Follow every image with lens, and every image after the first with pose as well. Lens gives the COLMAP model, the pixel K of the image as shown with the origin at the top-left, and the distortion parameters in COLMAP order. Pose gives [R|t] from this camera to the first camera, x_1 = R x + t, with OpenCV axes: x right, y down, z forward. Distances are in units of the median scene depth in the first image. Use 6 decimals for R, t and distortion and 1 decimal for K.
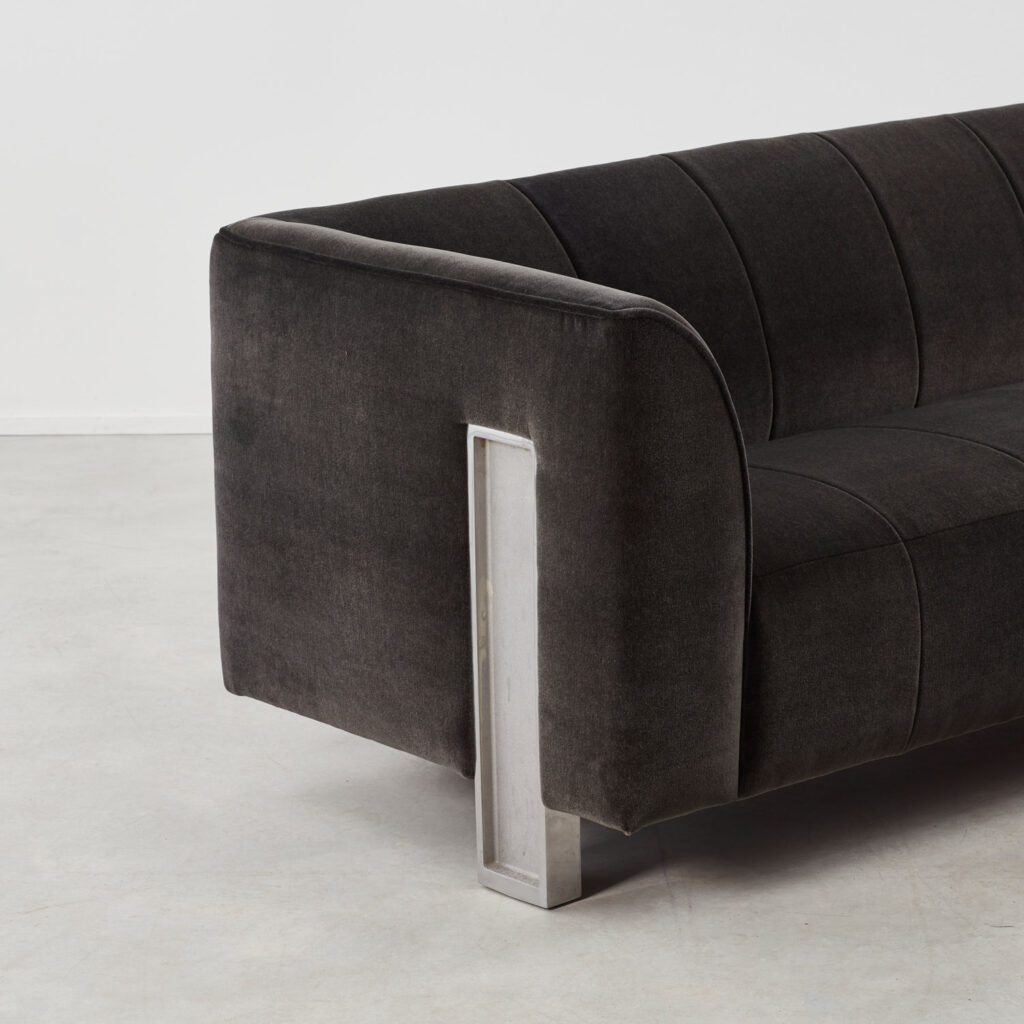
lens RADIAL K [[4110.9, 0, 512.0], [0, 4110.9, 512.0], [0, 0, 1]] dist [-0.132232, 3.029304]
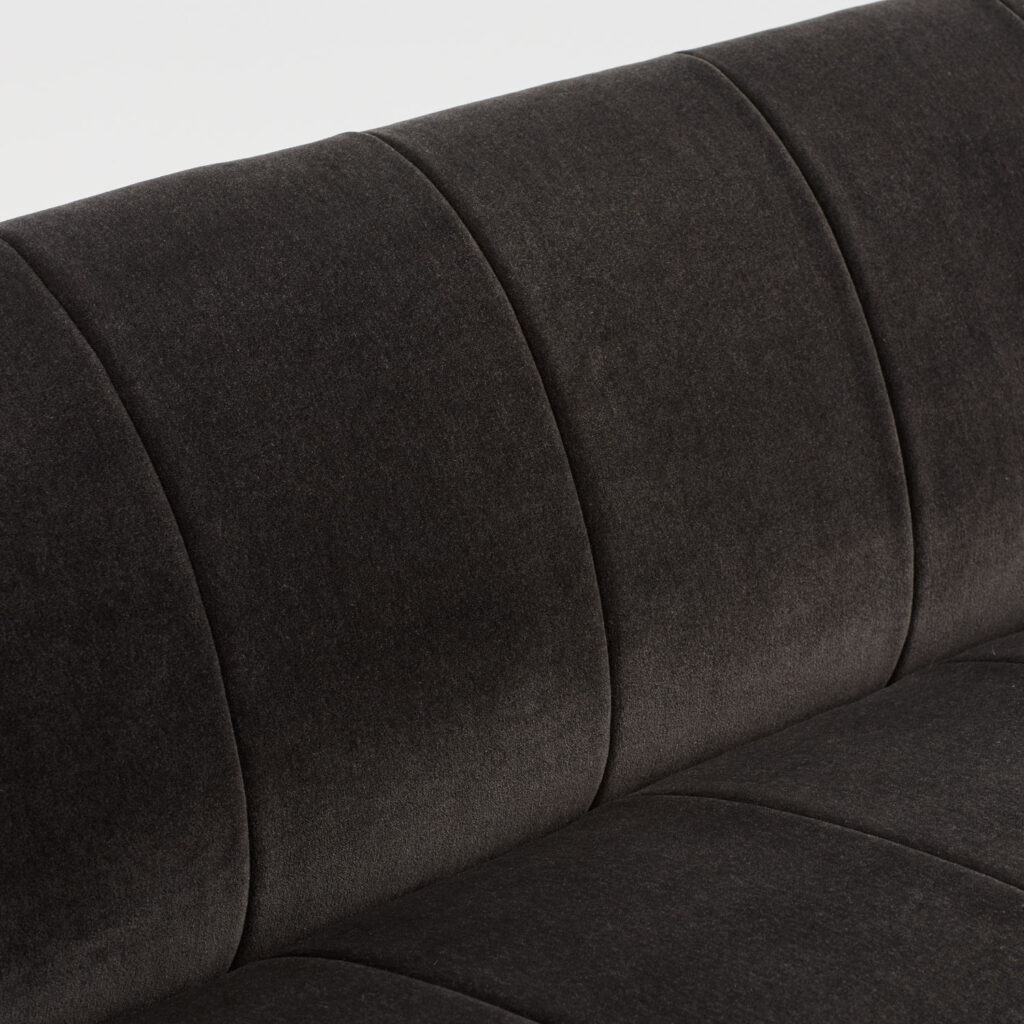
lens RADIAL K [[4110.9, 0, 512.0], [0, 4110.9, 512.0], [0, 0, 1]] dist [-0.132232, 3.029304]
pose [[0.998113, 0.010305, 0.060538, 0.069927], [-0.019817, 0.987127, 0.158704, -0.137807], [-0.058123, -0.159605, 0.985468, 0.648425]]
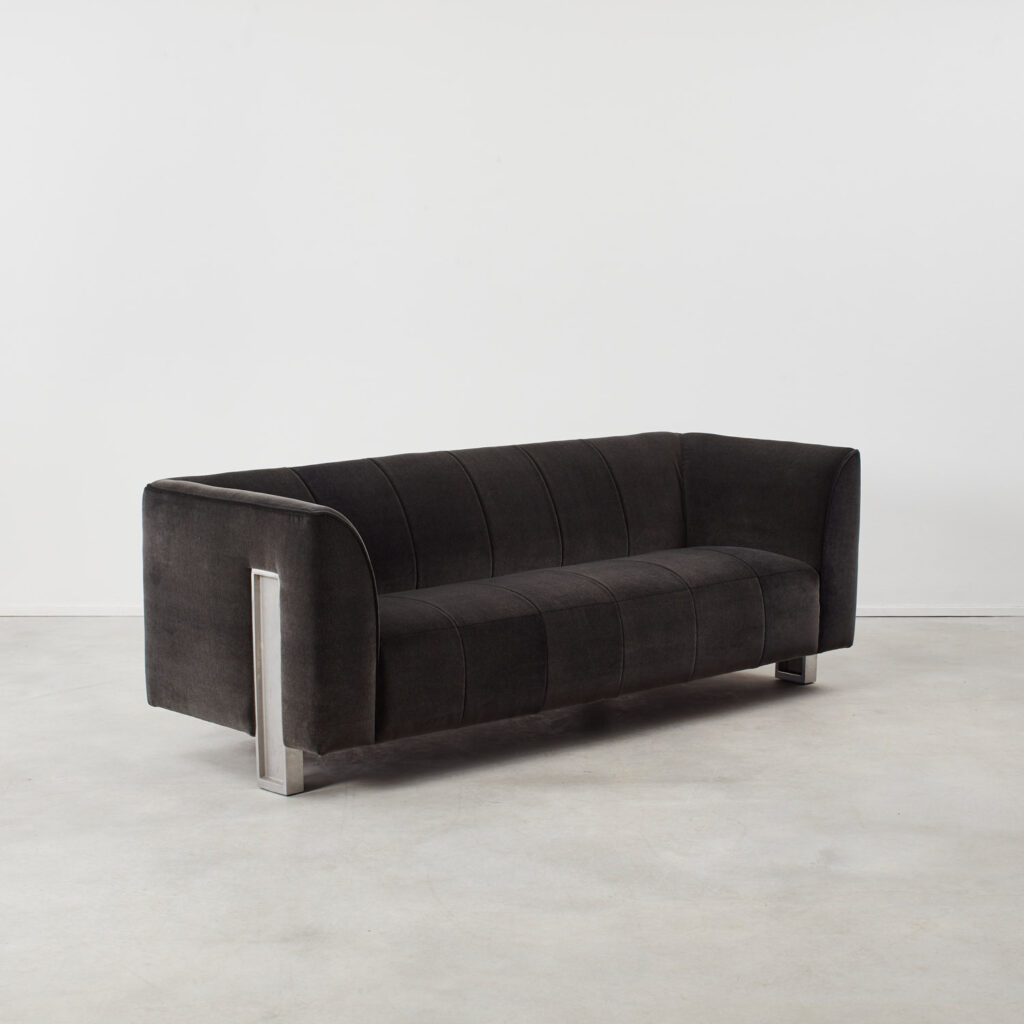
lens RADIAL K [[2583.7, 0, 514.1], [0, 2583.7, 528.4], [0, 0, 1]] dist [-0.048336, -0.160544]
pose [[0.999921, 0.008048, 0.009680, 0.108965], [-0.007030, 0.994866, -0.100955, 0.089642], [-0.010443, 0.100879, 0.994844, -0.343020]]
